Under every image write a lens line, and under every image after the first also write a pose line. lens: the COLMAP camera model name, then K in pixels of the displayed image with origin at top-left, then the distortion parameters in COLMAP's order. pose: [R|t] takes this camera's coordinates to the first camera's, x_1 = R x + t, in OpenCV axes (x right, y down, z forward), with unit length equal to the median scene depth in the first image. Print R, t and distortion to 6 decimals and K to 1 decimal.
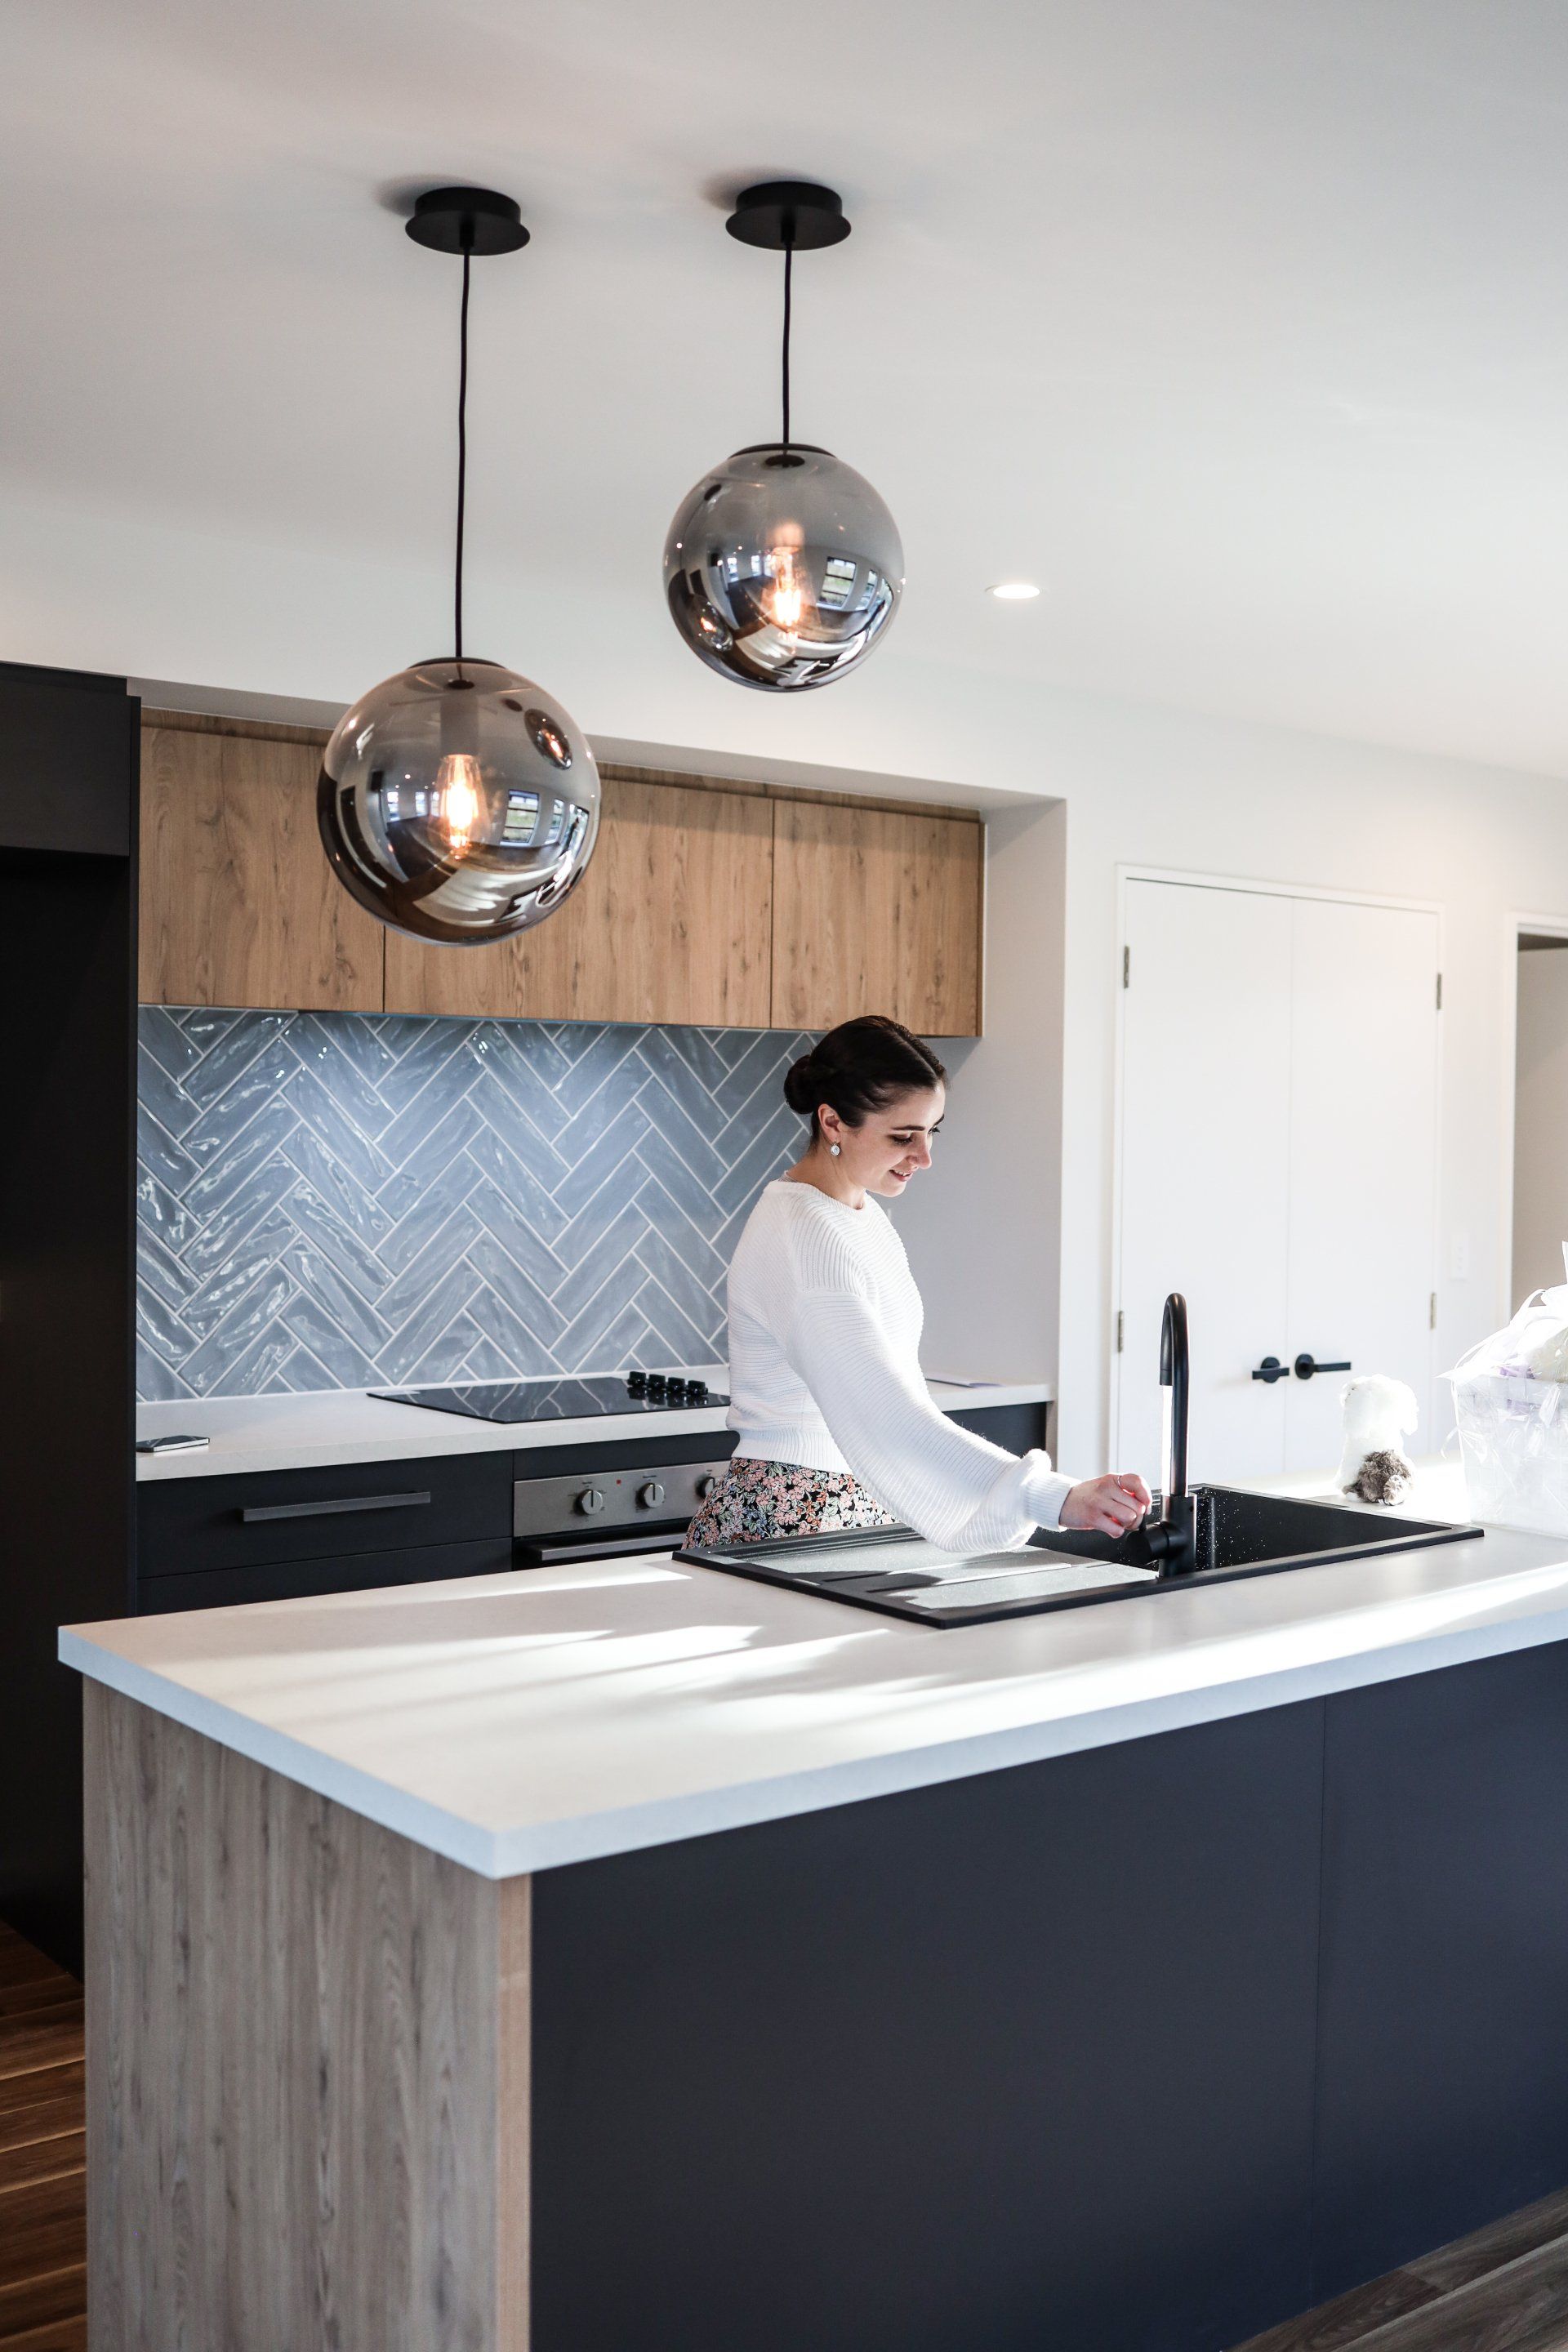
lens RADIAL K [[2420.3, 0, 784.0], [0, 2420.3, 1176.0], [0, 0, 1]] dist [-0.074956, 0.110823]
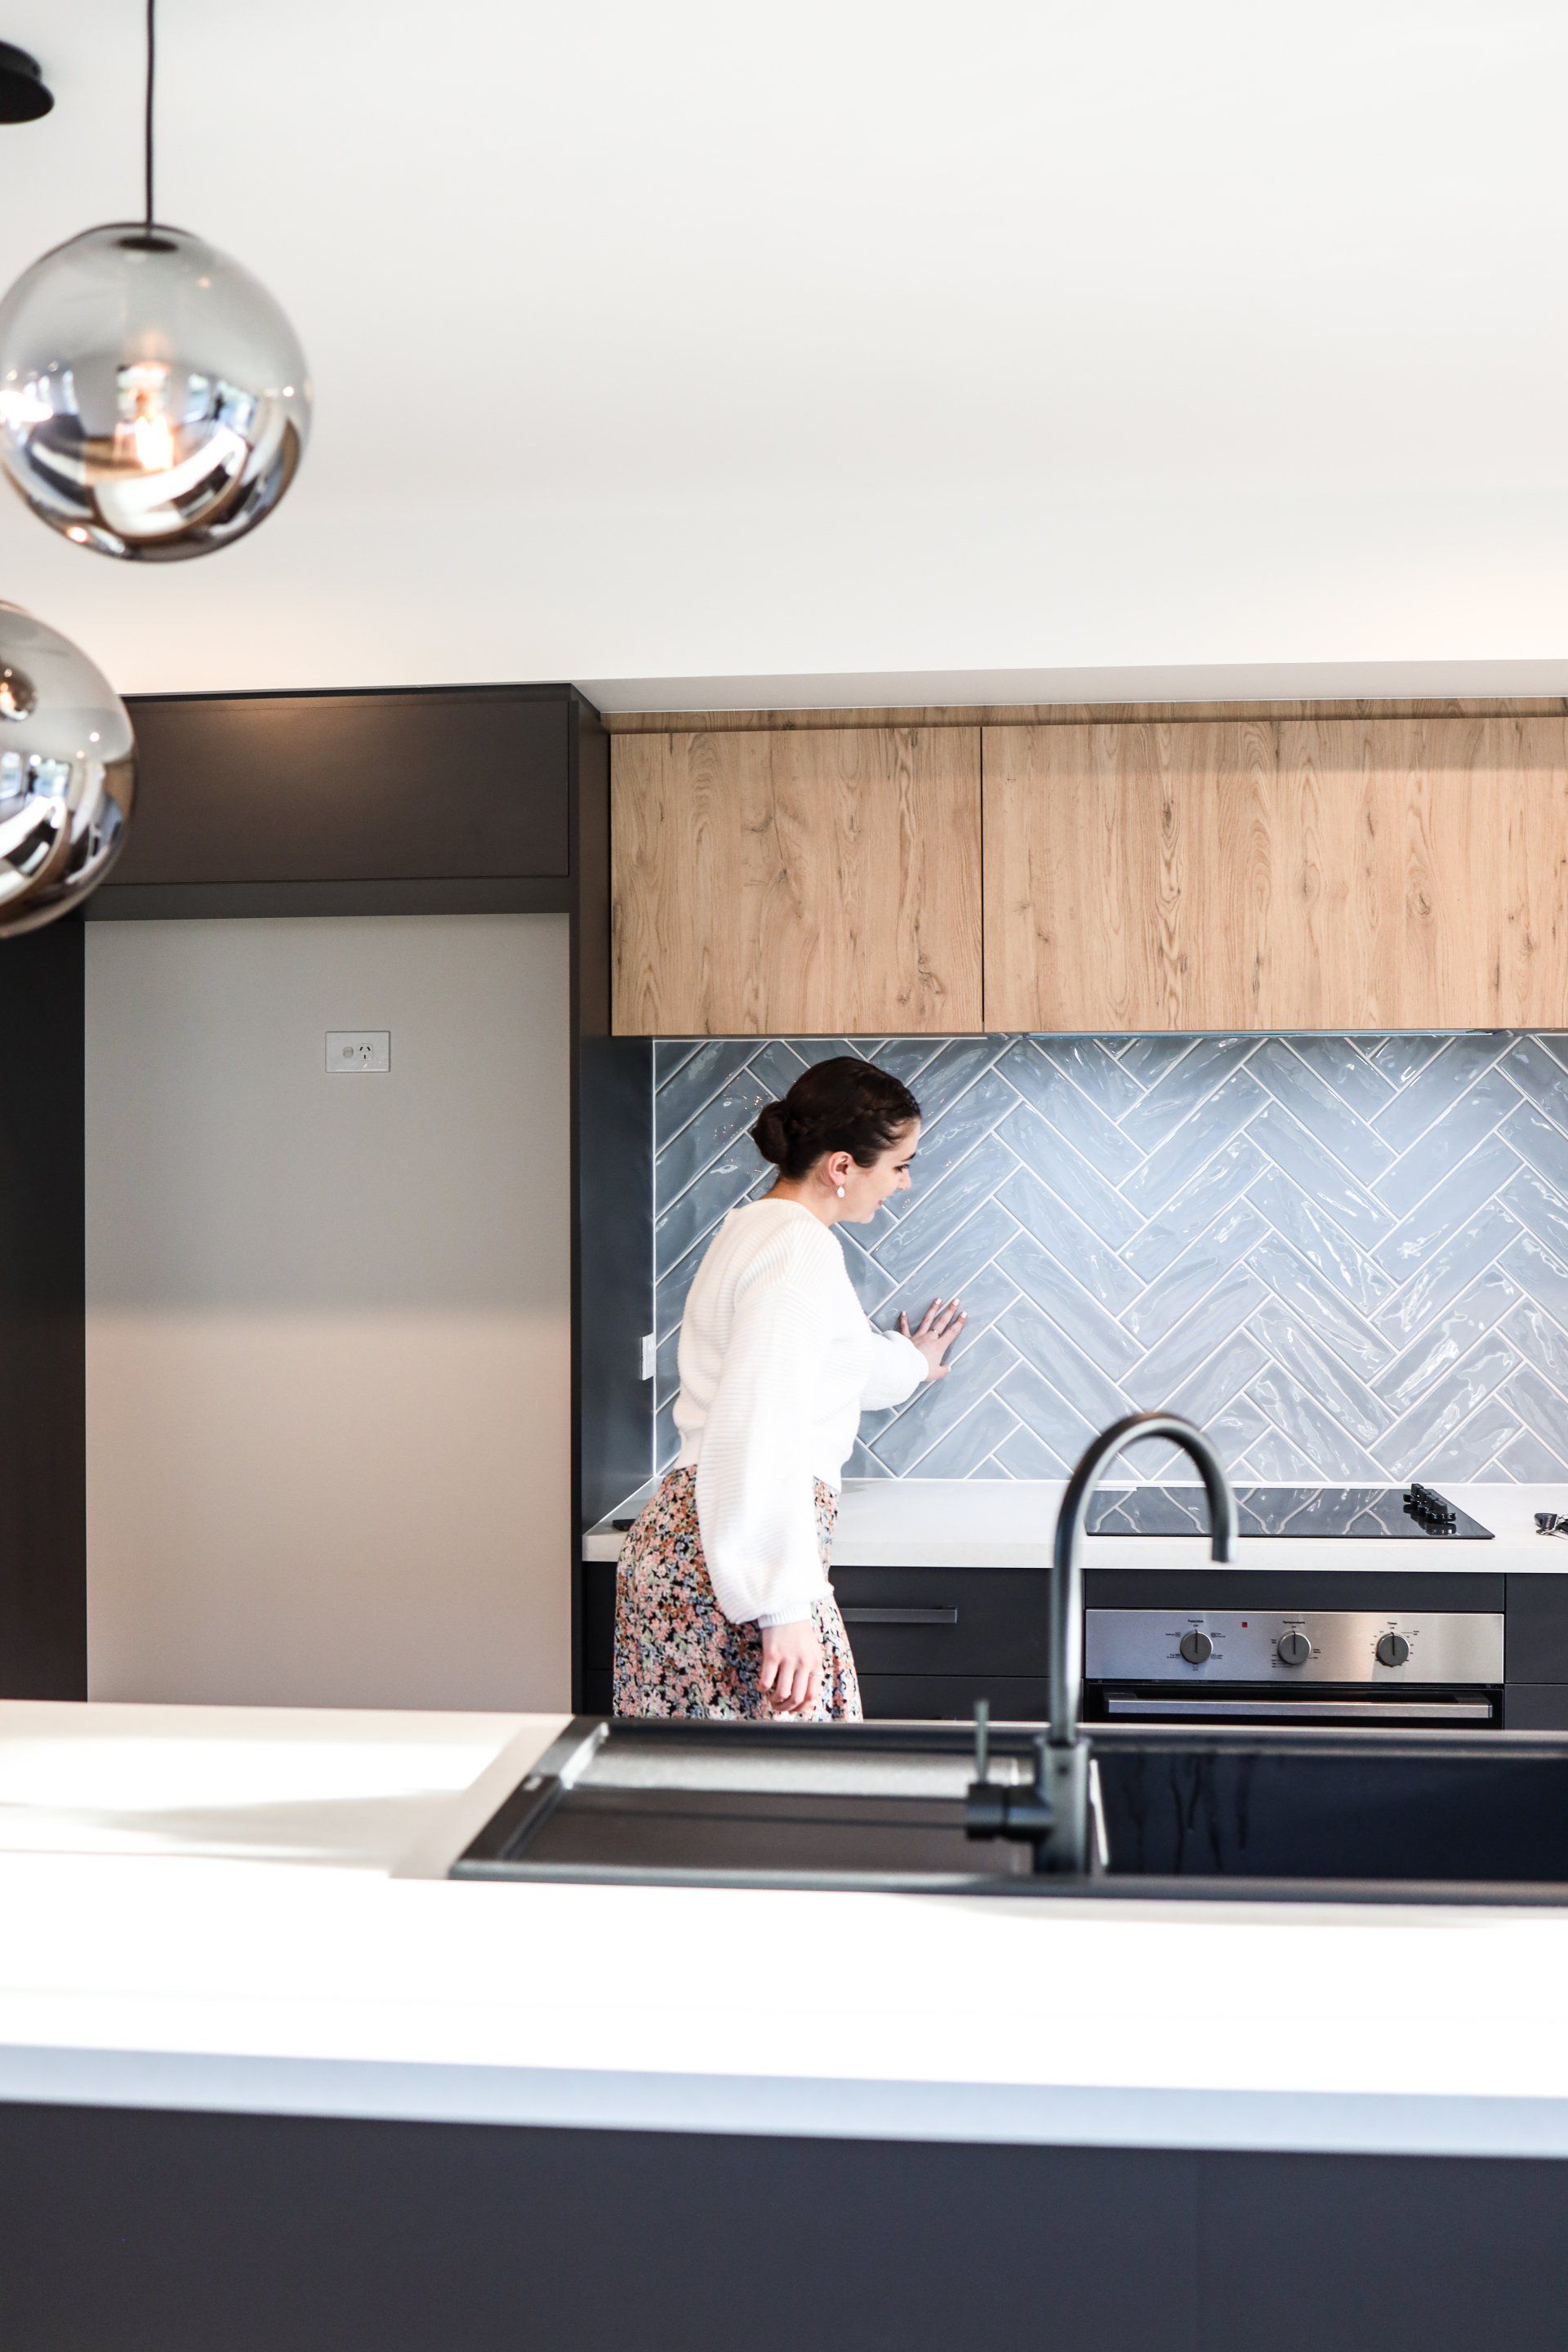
lens RADIAL K [[2420.3, 0, 784.0], [0, 2420.3, 1176.0], [0, 0, 1]] dist [-0.074956, 0.110823]
pose [[0.714505, -0.013466, -0.699500, 0.355474], [-0.004941, 0.999693, -0.024291, 0.002869], [0.699612, 0.020813, 0.714219, 0.335182]]
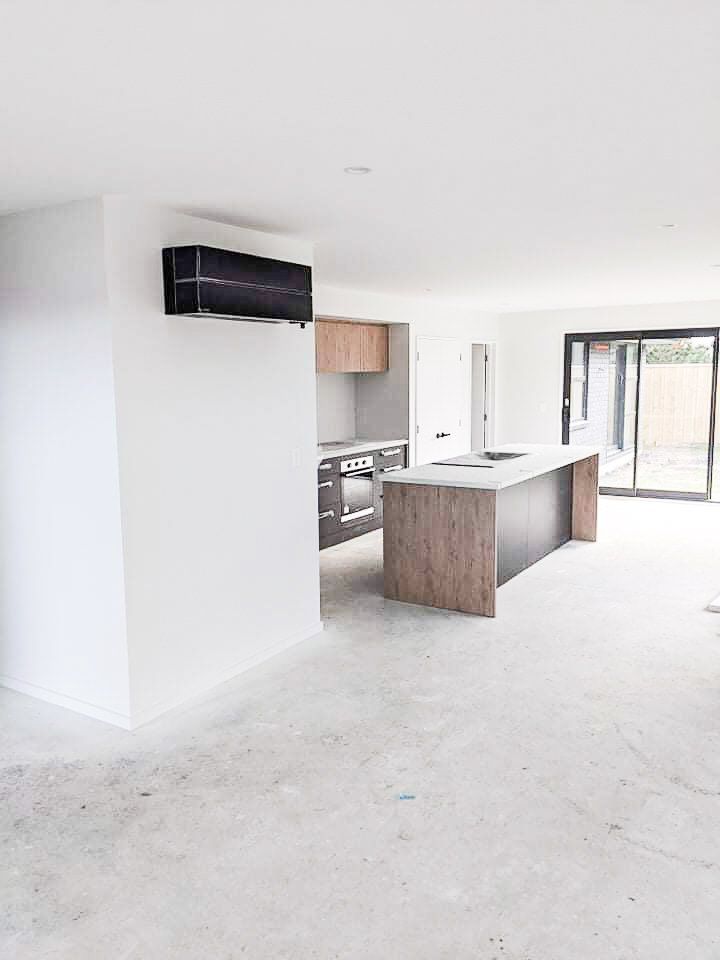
lens RADIAL K [[748.5, 0, 360.0], [0, 748.5, 480.0], [0, 0, 1]] dist [-0.000149, -0.000033]
pose [[0.945099, -0.071902, 0.318775, -0.527223], [0.034091, 0.991864, 0.122649, -0.028690], [-0.325000, -0.105048, 0.939862, -0.485515]]
